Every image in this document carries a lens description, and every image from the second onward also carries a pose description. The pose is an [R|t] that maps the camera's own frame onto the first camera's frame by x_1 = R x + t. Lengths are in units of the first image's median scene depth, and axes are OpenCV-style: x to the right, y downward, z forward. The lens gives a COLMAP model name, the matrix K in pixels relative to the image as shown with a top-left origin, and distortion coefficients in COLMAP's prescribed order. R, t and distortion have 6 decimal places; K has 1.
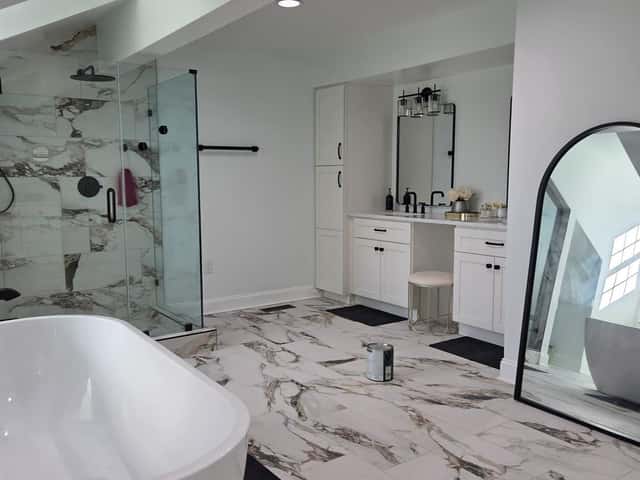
lens RADIAL K [[567.7, 0, 320.0], [0, 567.7, 240.0], [0, 0, 1]] dist [0.048517, -0.005404]
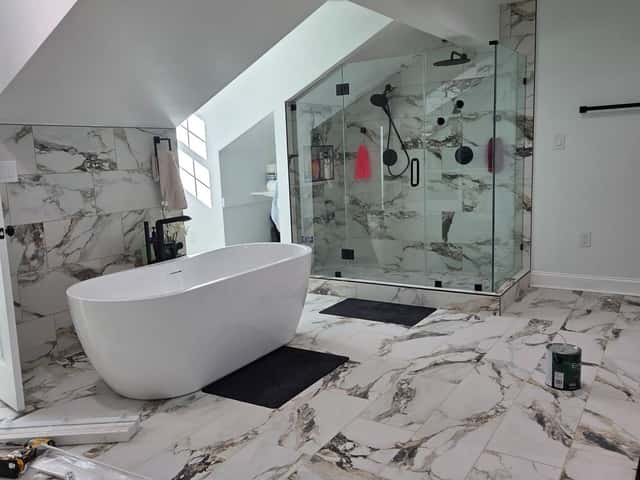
lens RADIAL K [[579.6, 0, 302.1], [0, 579.6, 239.1], [0, 0, 1]] dist [0.052413, -0.010254]
pose [[0.371771, 0.125797, -0.919762, 0.616597], [-0.065213, 0.991867, 0.109299, -0.033927], [0.926031, 0.019346, 0.376951, 0.267269]]
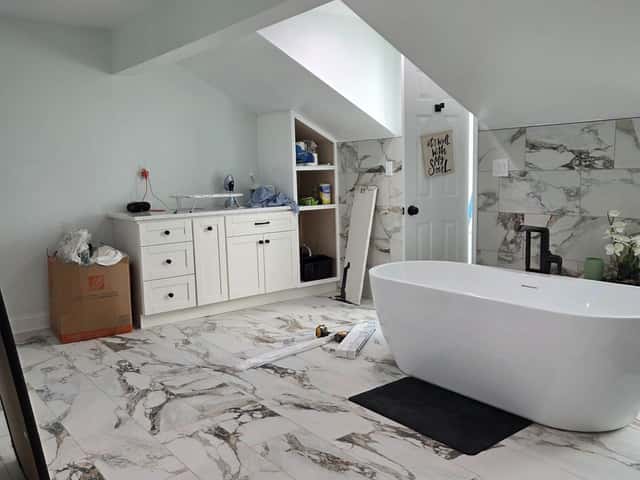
lens RADIAL K [[579.6, 0, 302.1], [0, 579.6, 239.1], [0, 0, 1]] dist [0.052413, -0.010254]
pose [[-0.999270, 0.037190, -0.008705, 0.060067], [0.034169, 0.972258, 0.231404, -0.133932], [0.017070, 0.230938, -0.972819, 1.176521]]
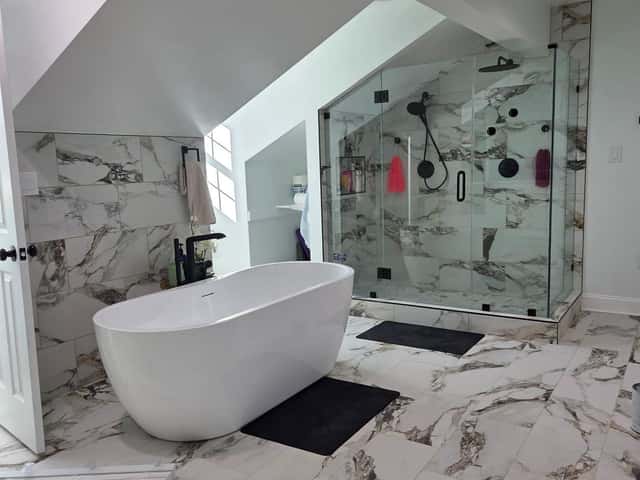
lens RADIAL K [[581.3, 0, 299.1], [0, 581.3, 241.1], [0, 0, 1]] dist [0.050158, -0.019826]
pose [[0.358407, 0.116528, -0.926264, 0.524319], [-0.072501, 0.992657, 0.096827, -0.036044], [0.930746, 0.032452, 0.364223, 0.245342]]
